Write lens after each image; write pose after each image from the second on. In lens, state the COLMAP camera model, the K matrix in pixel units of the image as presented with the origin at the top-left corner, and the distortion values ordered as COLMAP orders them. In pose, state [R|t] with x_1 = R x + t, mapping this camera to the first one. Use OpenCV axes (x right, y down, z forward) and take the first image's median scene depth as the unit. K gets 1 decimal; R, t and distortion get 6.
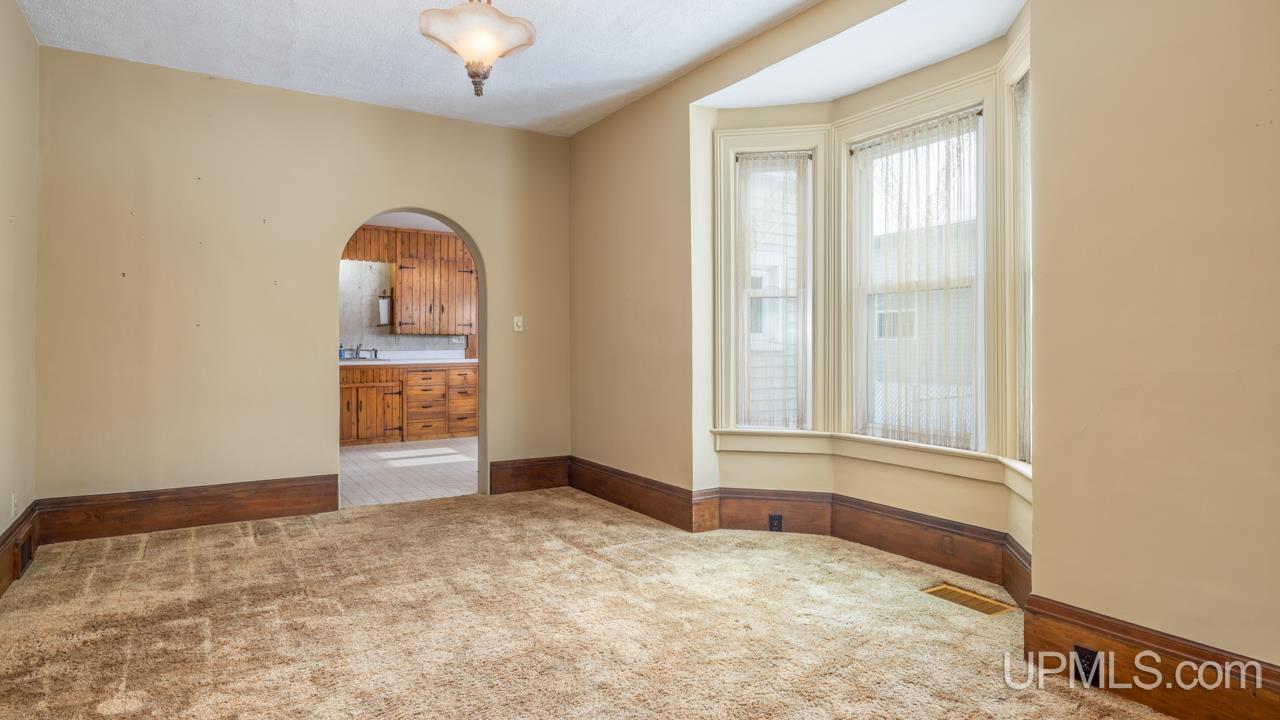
lens RADIAL K [[714.2, 0, 633.9], [0, 714.2, 339.4], [0, 0, 1]] dist [-0.001331, 0.000030]
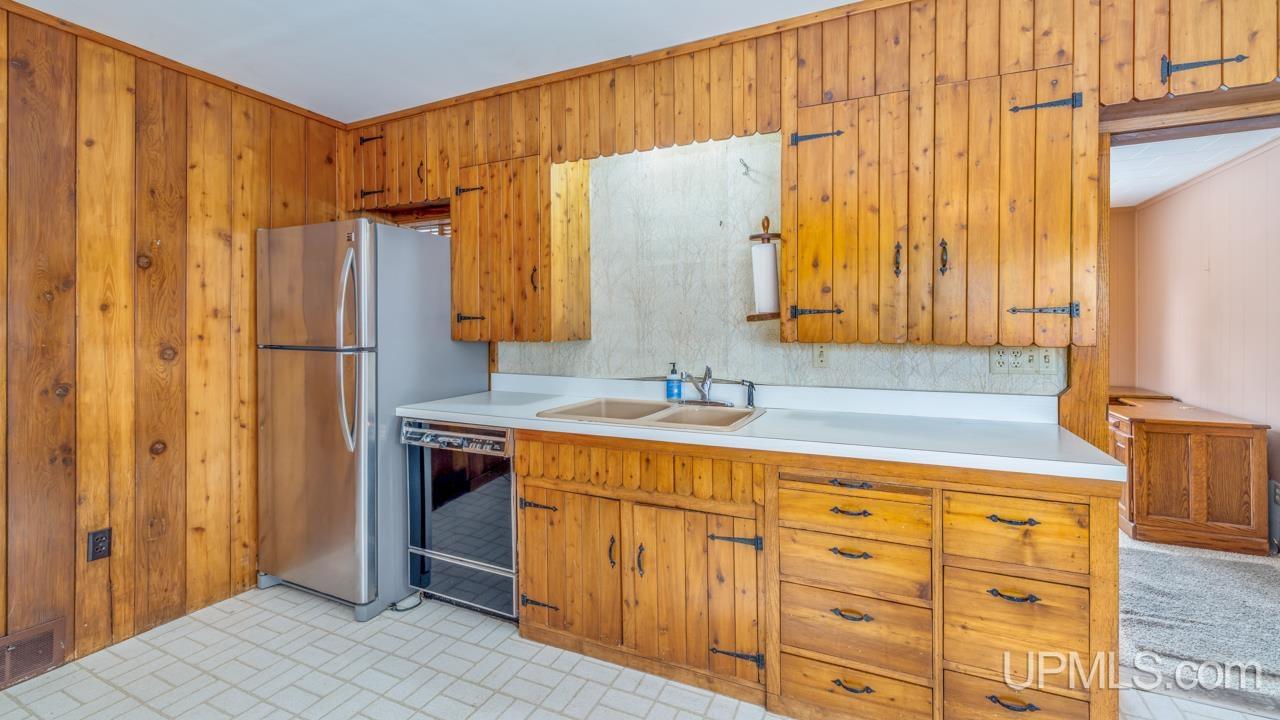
lens RADIAL K [[540.6, 0, 633.7], [0, 540.6, 326.0], [0, 0, 1]] dist [0.000145, 0.000025]
pose [[0.537156, -0.000612, -0.843483, -0.157481], [0.007533, 0.999963, 0.004072, -0.017086], [0.843449, -0.008542, 0.537141, 0.803559]]
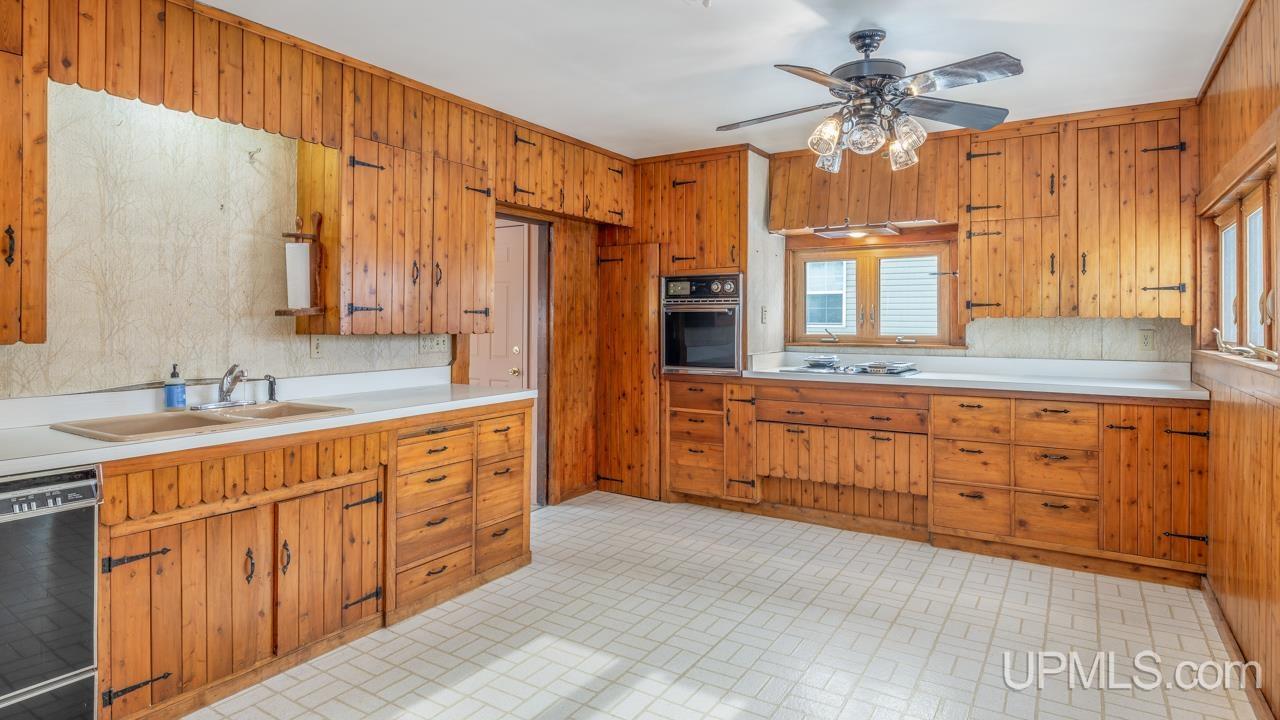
lens RADIAL K [[708.6, 0, 635.5], [0, 708.6, 321.4], [0, 0, 1]] dist [0.000004, 0.000497]
pose [[0.903114, 0.003202, 0.429388, -0.351974], [-0.006817, 0.999953, 0.006882, -0.018834], [-0.429346, -0.009142, 0.903094, 0.589971]]
